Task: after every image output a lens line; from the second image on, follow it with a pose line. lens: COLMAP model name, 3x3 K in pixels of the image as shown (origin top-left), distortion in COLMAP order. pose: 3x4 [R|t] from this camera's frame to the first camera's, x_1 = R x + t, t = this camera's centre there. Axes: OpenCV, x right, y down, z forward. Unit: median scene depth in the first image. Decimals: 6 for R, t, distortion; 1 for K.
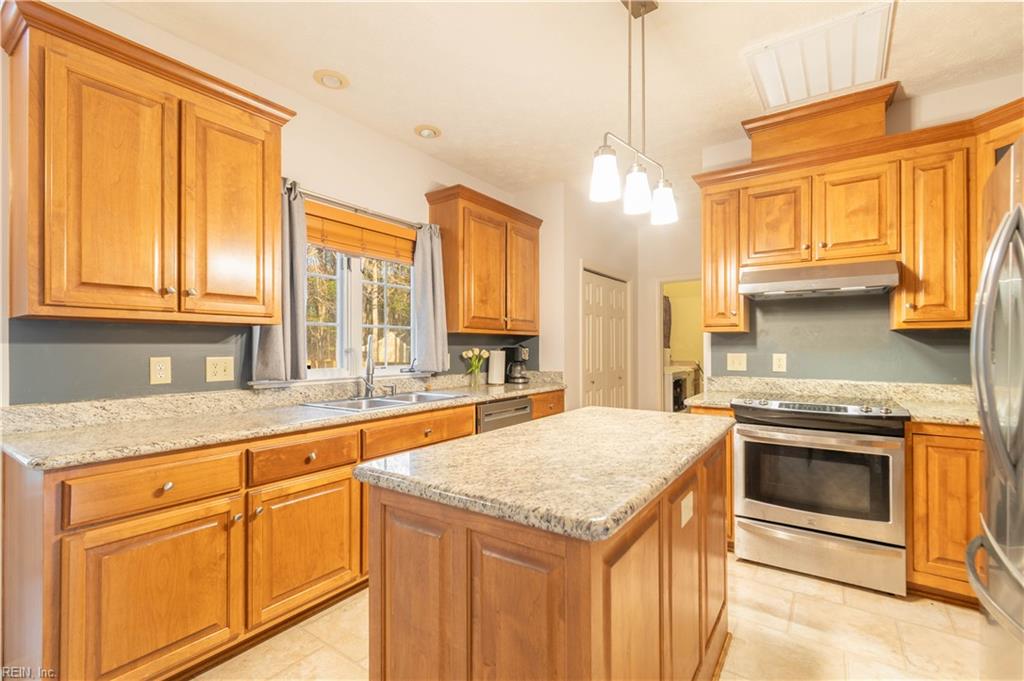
lens RADIAL K [[455.6, 0, 526.6], [0, 455.6, 346.0], [0, 0, 1]] dist [0.013904, -0.006877]
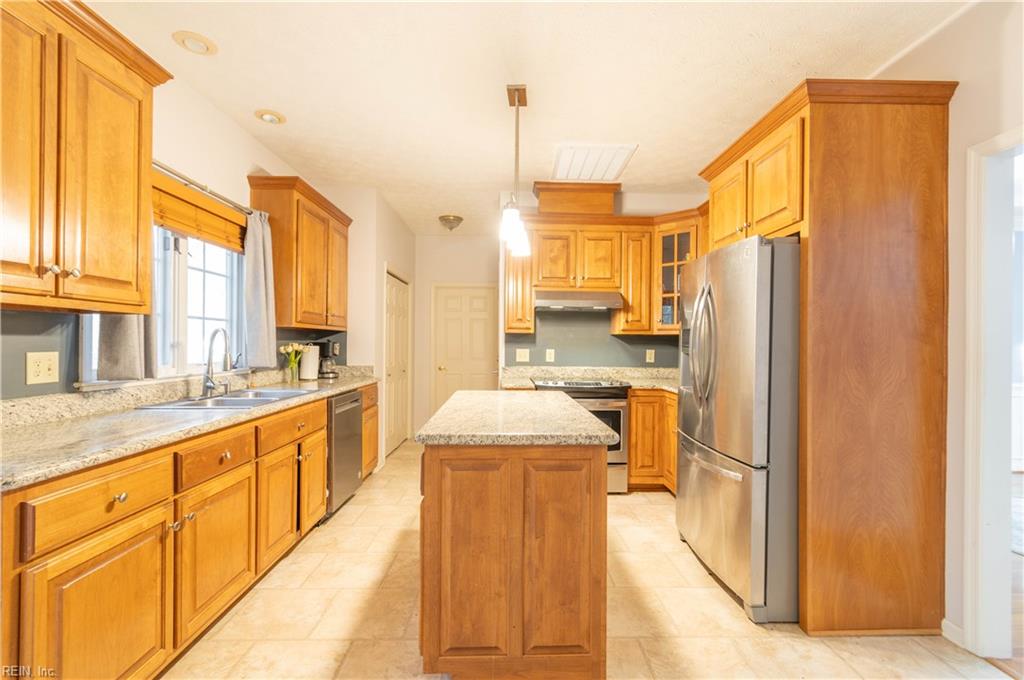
lens RADIAL K [[457.6, 0, 524.7], [0, 457.6, 343.0], [0, 0, 1]] dist [0.007627, 0.000279]
pose [[0.801373, 0.009487, 0.598089, -0.449389], [-0.011623, 0.999932, -0.000287, -0.001050], [-0.598052, -0.006721, 0.801429, -0.115326]]
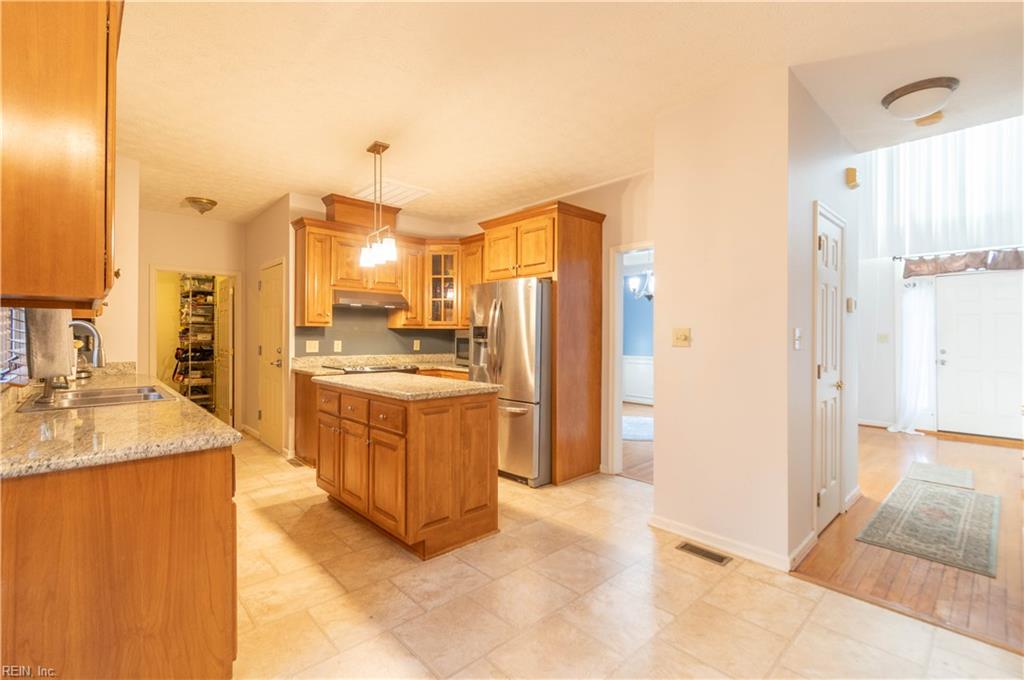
lens RADIAL K [[464.5, 0, 531.0], [0, 464.5, 337.6], [0, 0, 1]] dist [0.009951, 0.000110]
pose [[0.188729, 0.000050, 0.982029, -1.156176], [-0.007855, 0.999968, 0.001459, -0.002331], [-0.981998, -0.007990, 0.188723, 0.026651]]
